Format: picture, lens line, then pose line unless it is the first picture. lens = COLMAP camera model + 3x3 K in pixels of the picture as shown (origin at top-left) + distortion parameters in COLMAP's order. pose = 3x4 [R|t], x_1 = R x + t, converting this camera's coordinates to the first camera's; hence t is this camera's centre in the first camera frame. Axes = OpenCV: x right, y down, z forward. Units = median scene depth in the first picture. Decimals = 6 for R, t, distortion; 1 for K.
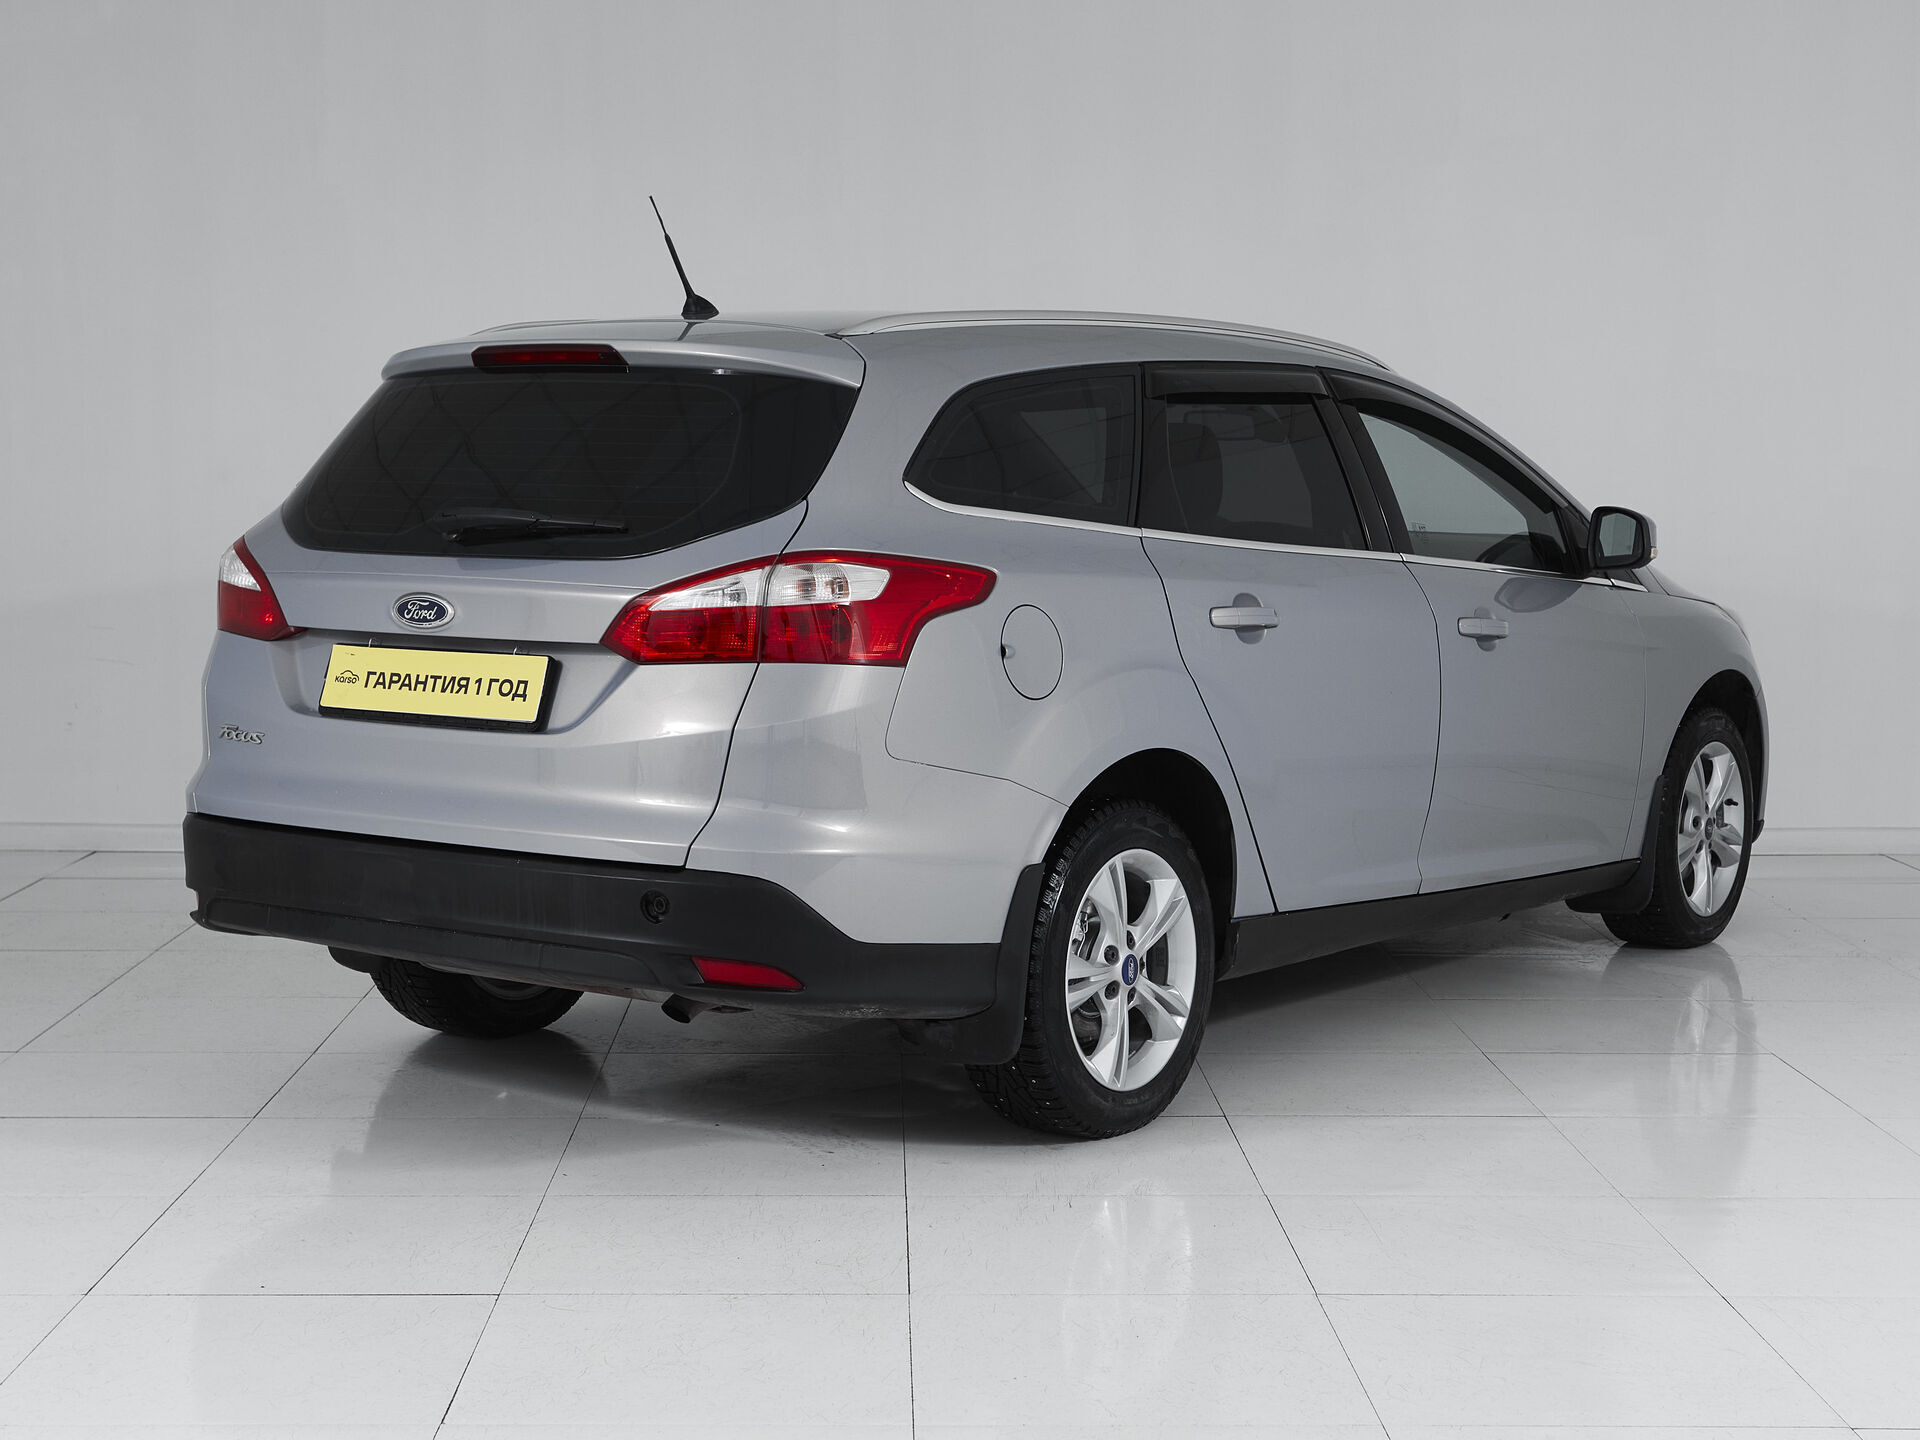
lens RADIAL K [[3139.3, 0, 960.0], [0, 3139.3, 720.0], [0, 0, 1]] dist [-0.023741, 0.020491]
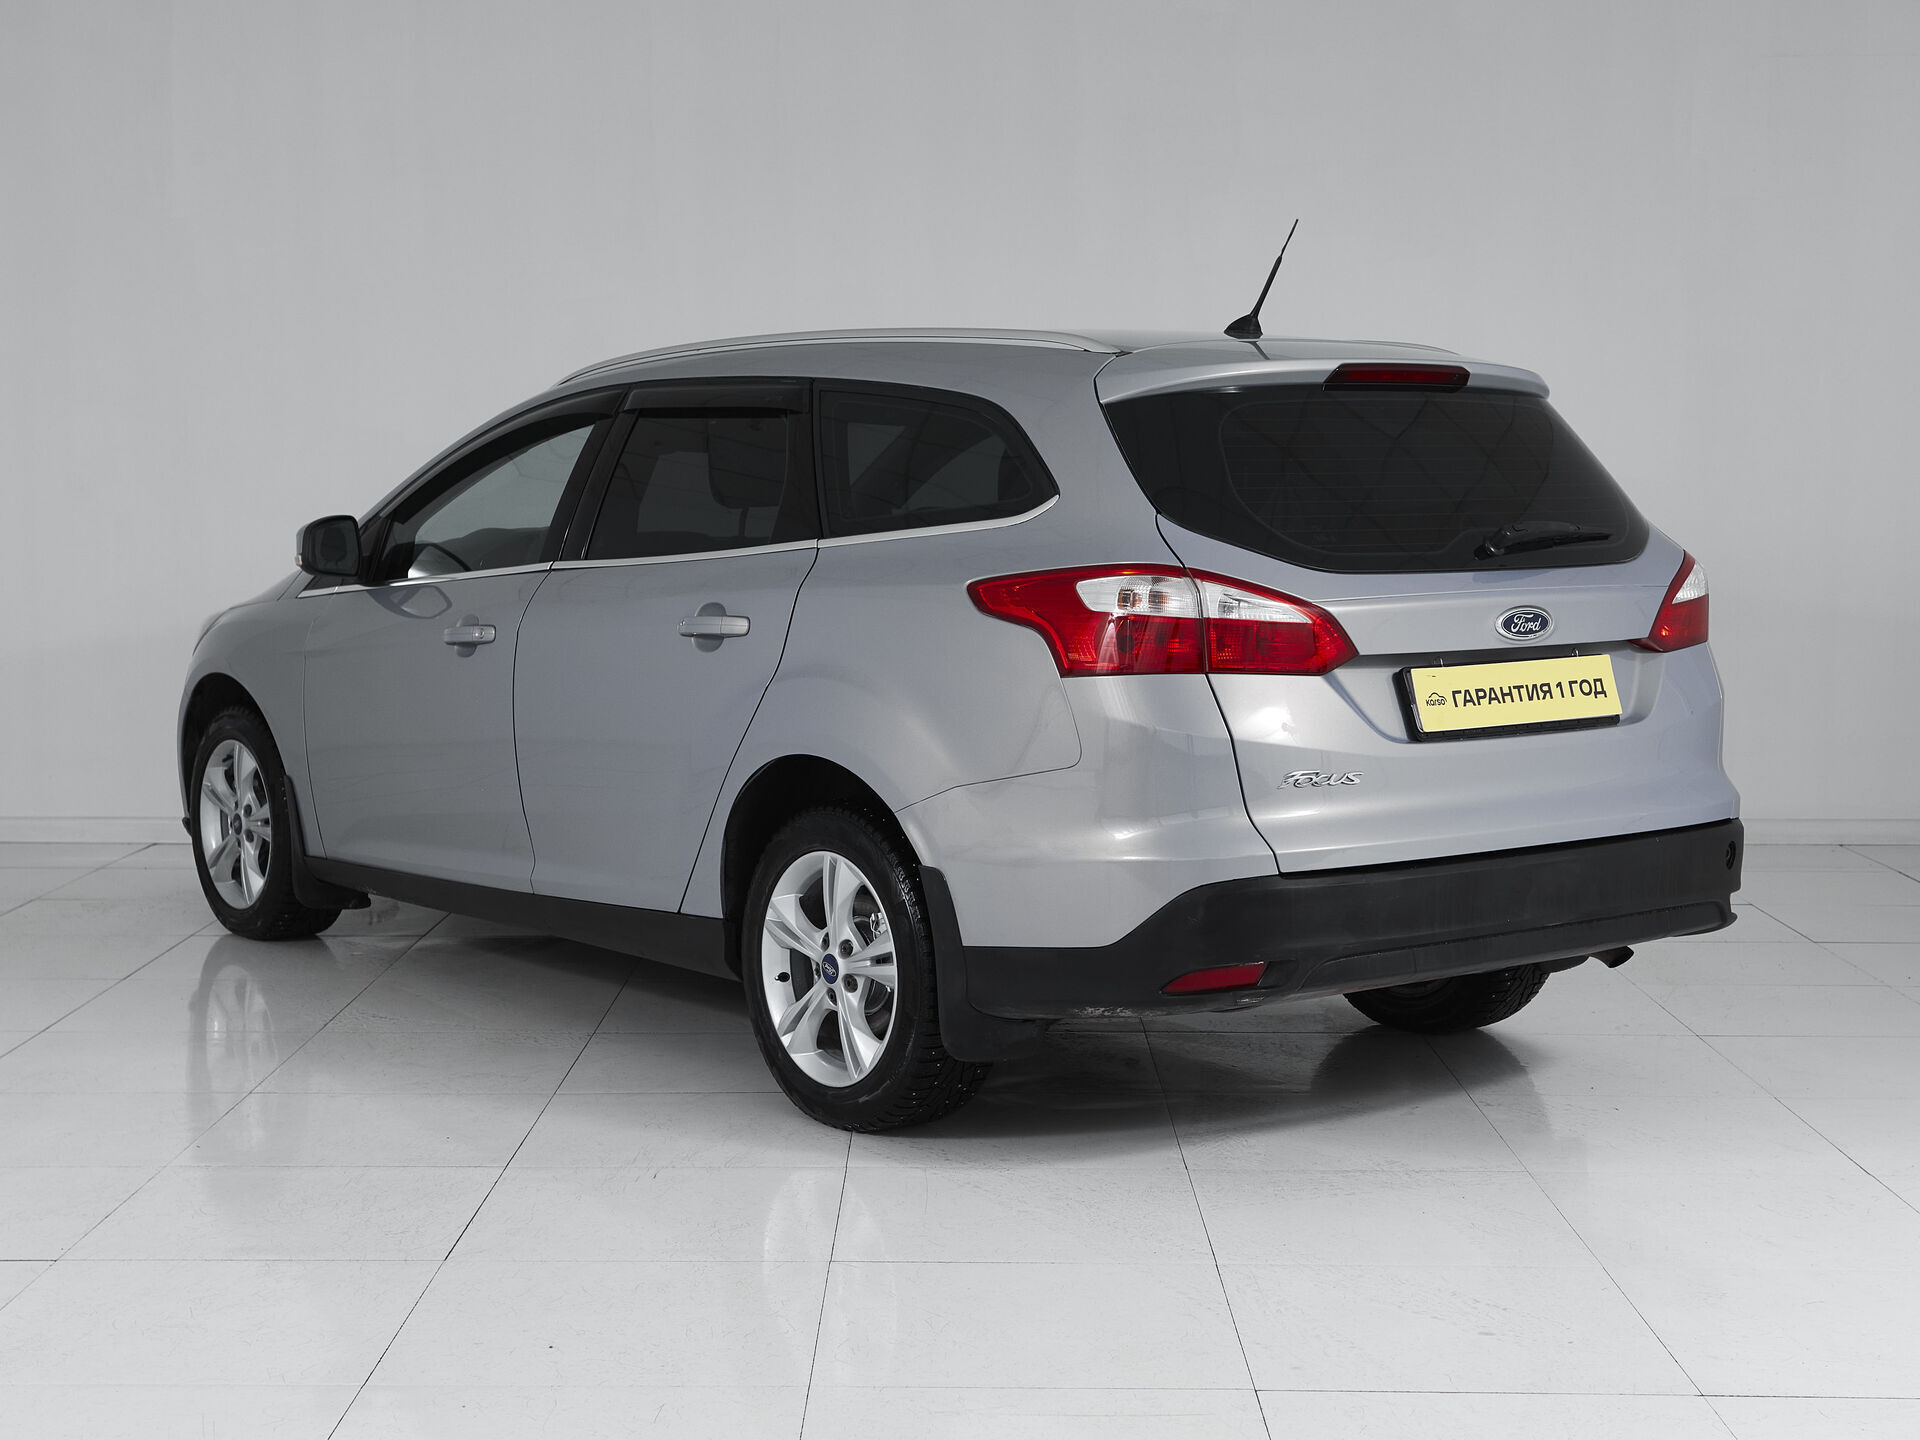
lens RADIAL K [[3139.3, 0, 960.0], [0, 3139.3, 720.0], [0, 0, 1]] dist [-0.023741, 0.020491]
pose [[0.275892, -0.091396, 0.956834, -1.209411], [0.091838, 0.993421, 0.068410, -0.090624], [-0.956791, 0.069000, 0.282471, 0.887830]]
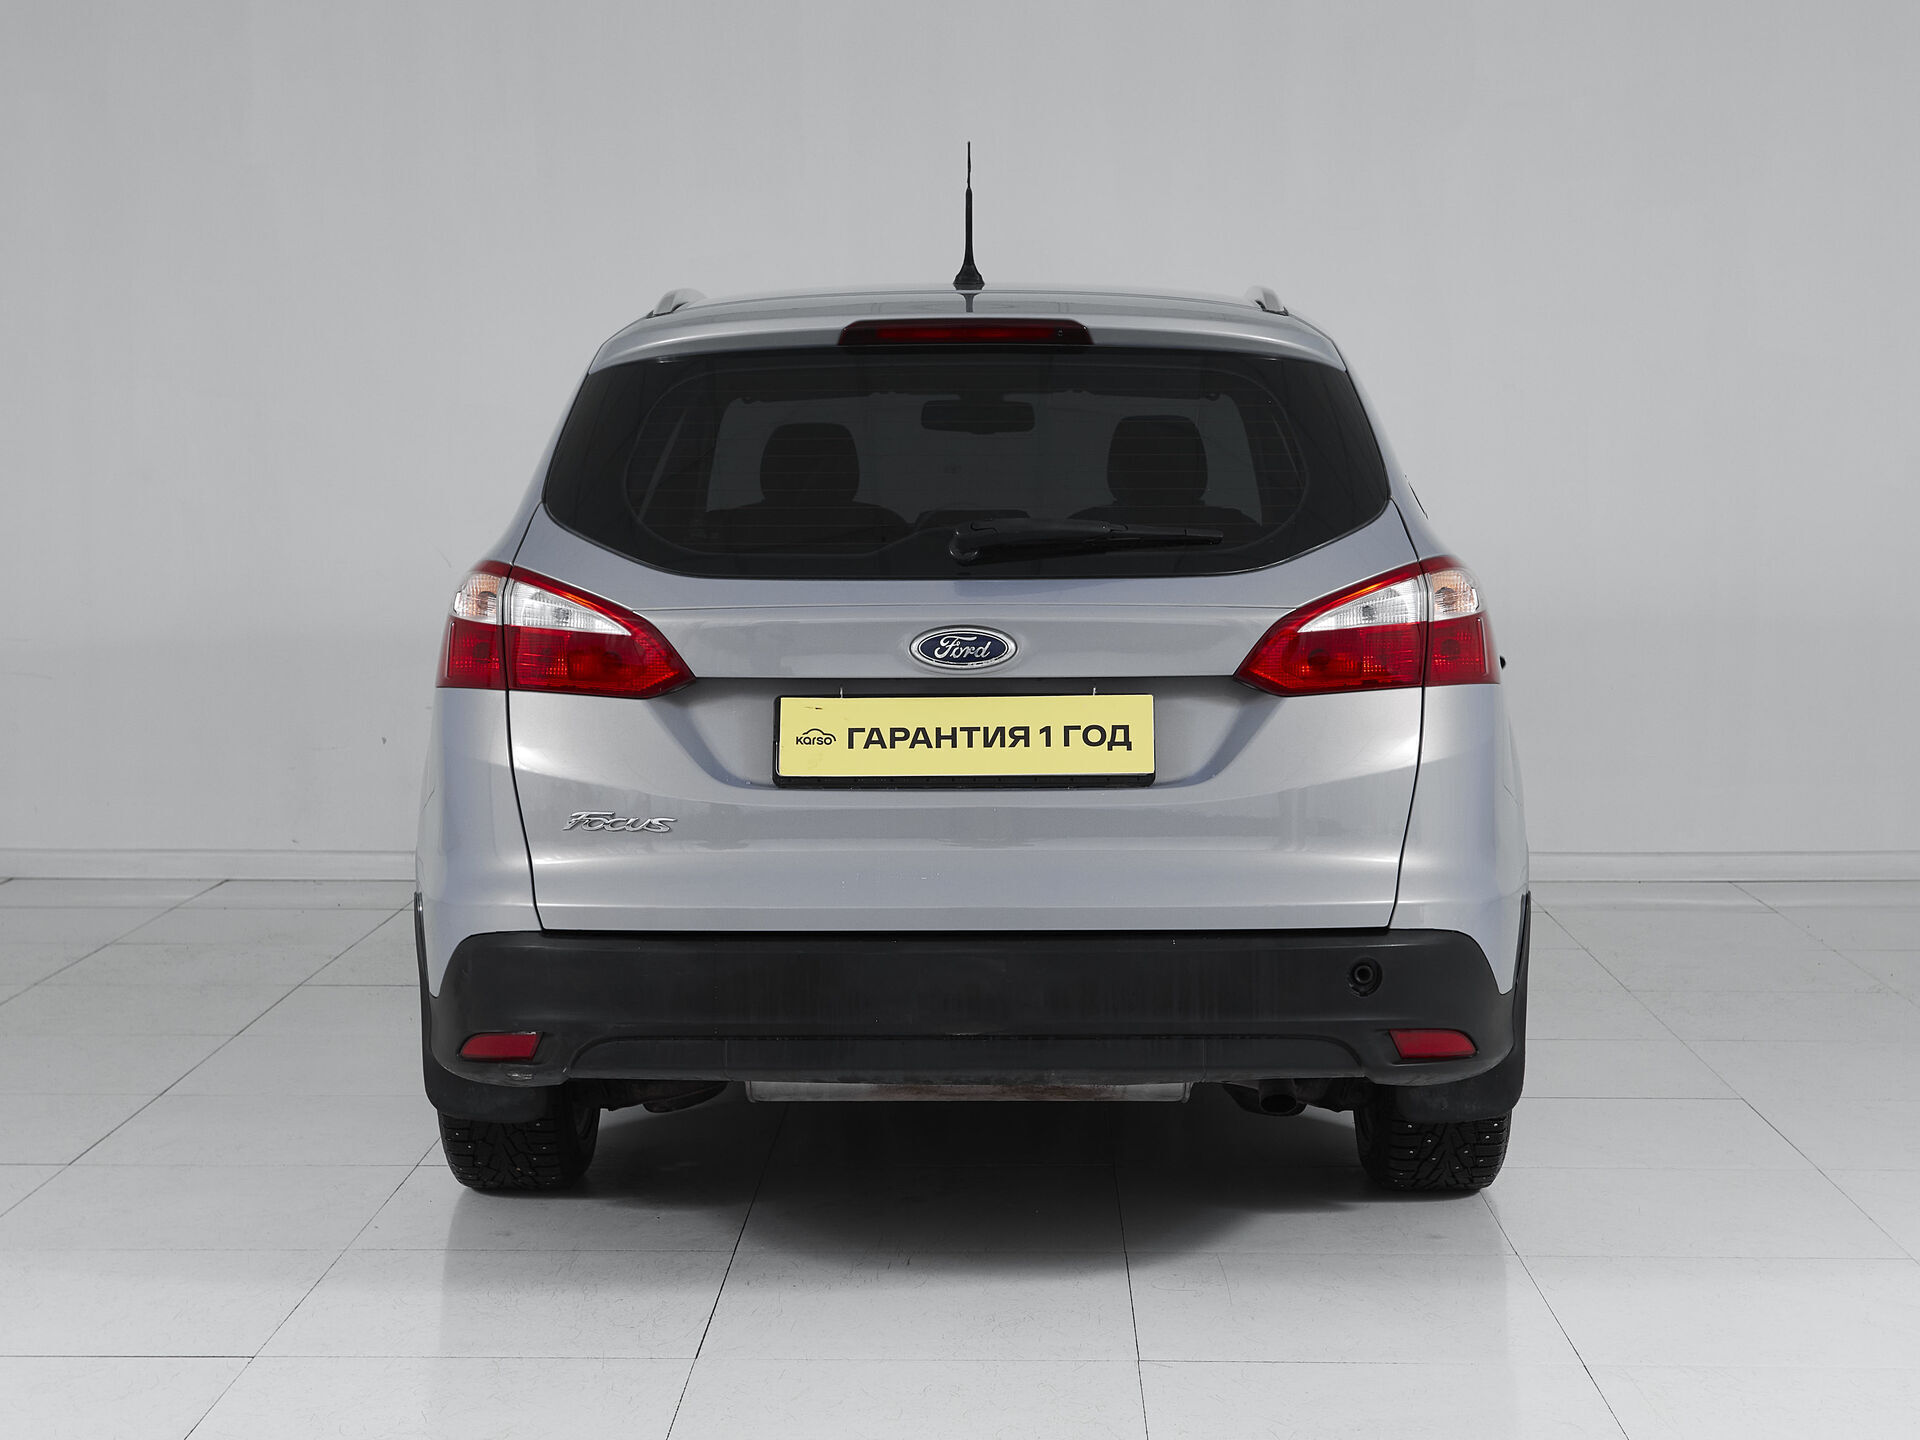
lens RADIAL K [[3139.3, 0, 960.0], [0, 3139.3, 720.0], [0, 0, 1]] dist [-0.023741, 0.020491]
pose [[0.818179, -0.061978, 0.571613, -0.633546], [0.061694, 0.997897, 0.019892, -0.032367], [-0.571644, 0.018990, 0.820282, 0.338742]]
